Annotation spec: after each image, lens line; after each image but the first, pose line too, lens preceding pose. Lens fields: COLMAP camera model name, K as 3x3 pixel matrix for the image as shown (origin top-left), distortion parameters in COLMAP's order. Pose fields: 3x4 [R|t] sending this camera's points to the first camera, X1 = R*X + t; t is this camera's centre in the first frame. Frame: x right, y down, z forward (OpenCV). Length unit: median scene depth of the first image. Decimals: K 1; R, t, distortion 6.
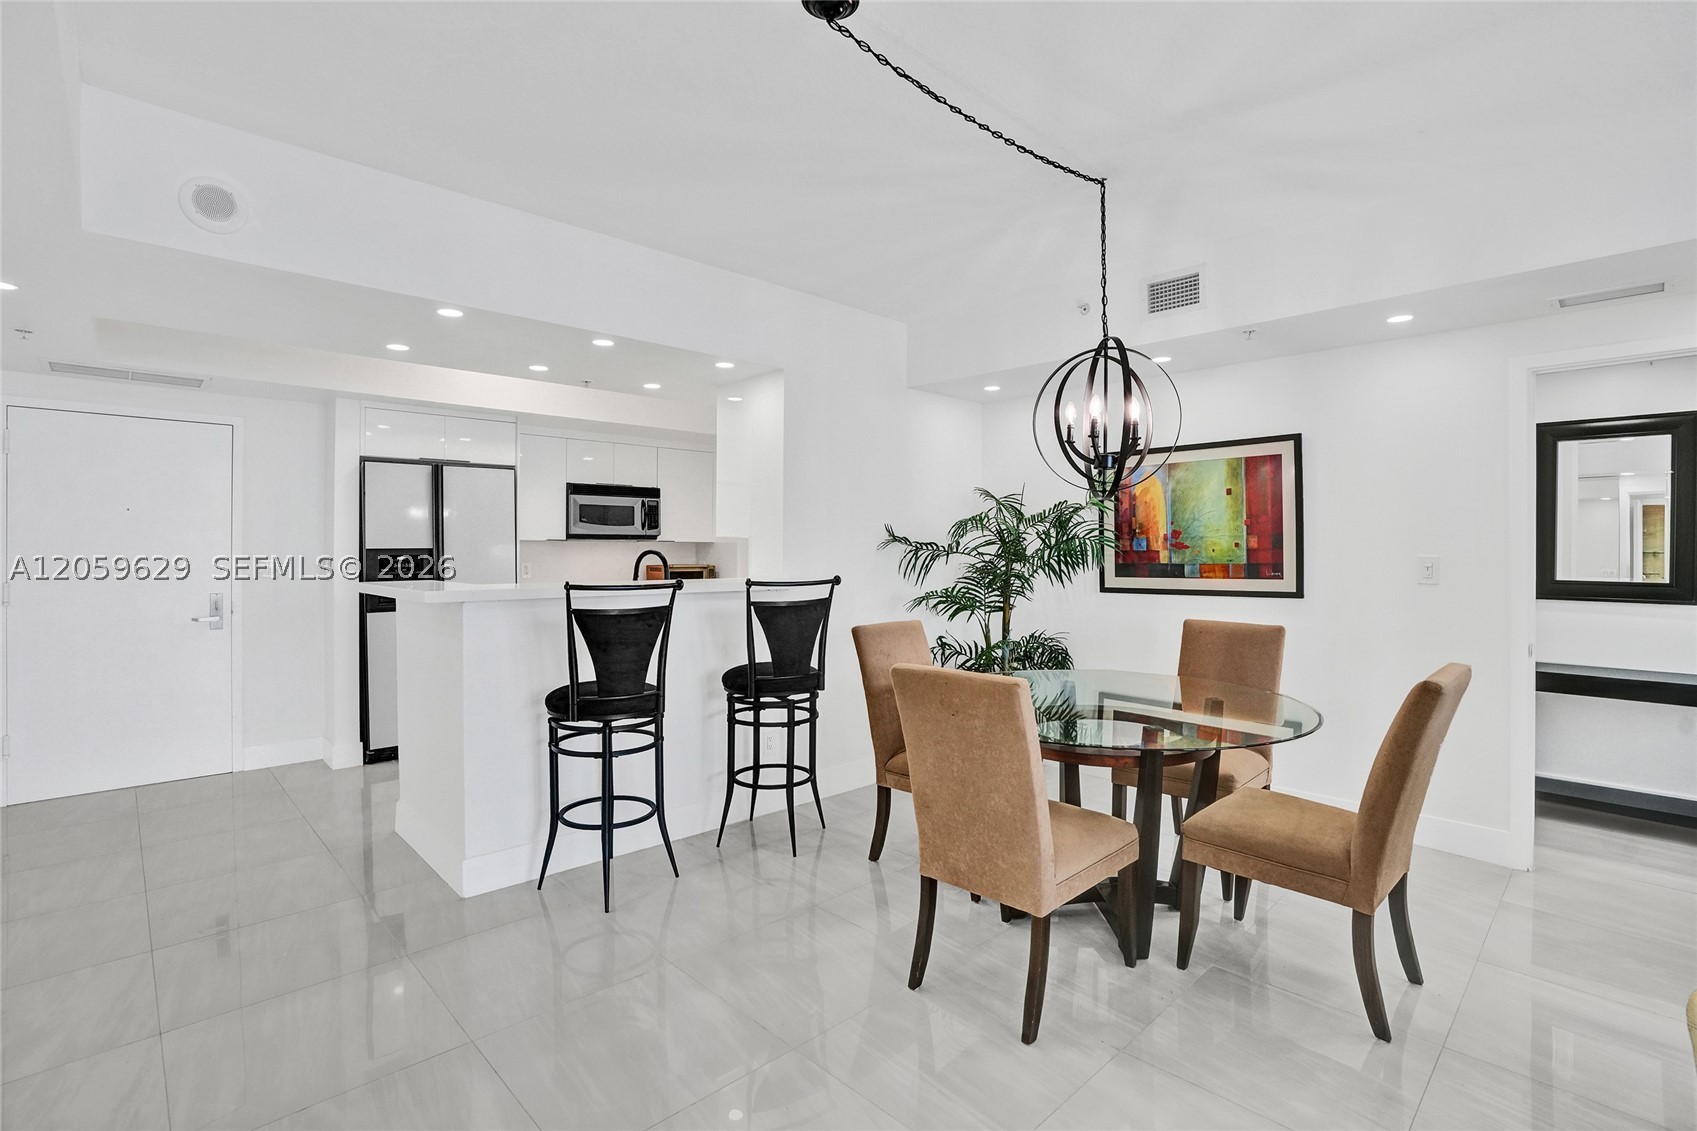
lens RADIAL K [[789.5, 0, 847.1], [0, 789.5, 553.1], [0, 0, 1]] dist [-0.062142, 0.021467]
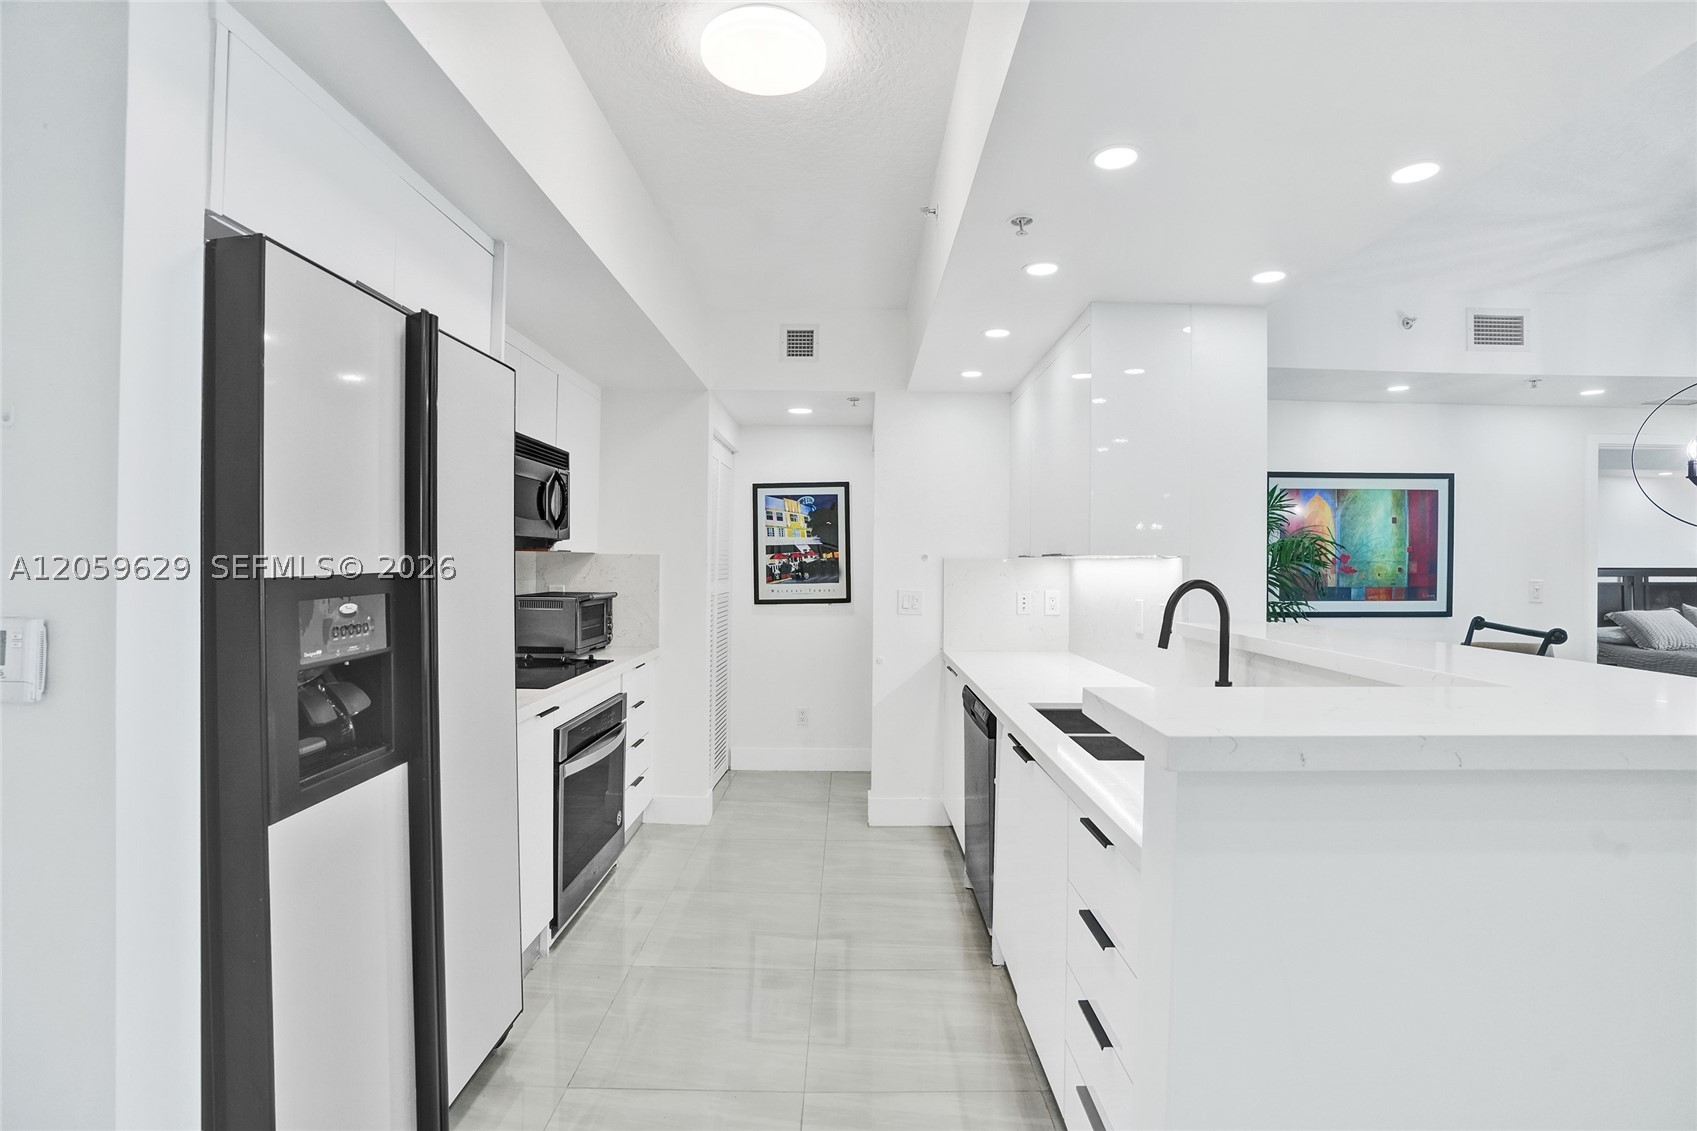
lens RADIAL K [[789.5, 0, 862.9], [0, 789.5, 572.4], [0, 0, 1]] dist [-0.062142, 0.021467]
pose [[0.685331, -0.006215, 0.728205, -0.648453], [-0.008057, 0.999838, 0.016116, -0.014704], [-0.728187, -0.016912, 0.685169, 0.659036]]
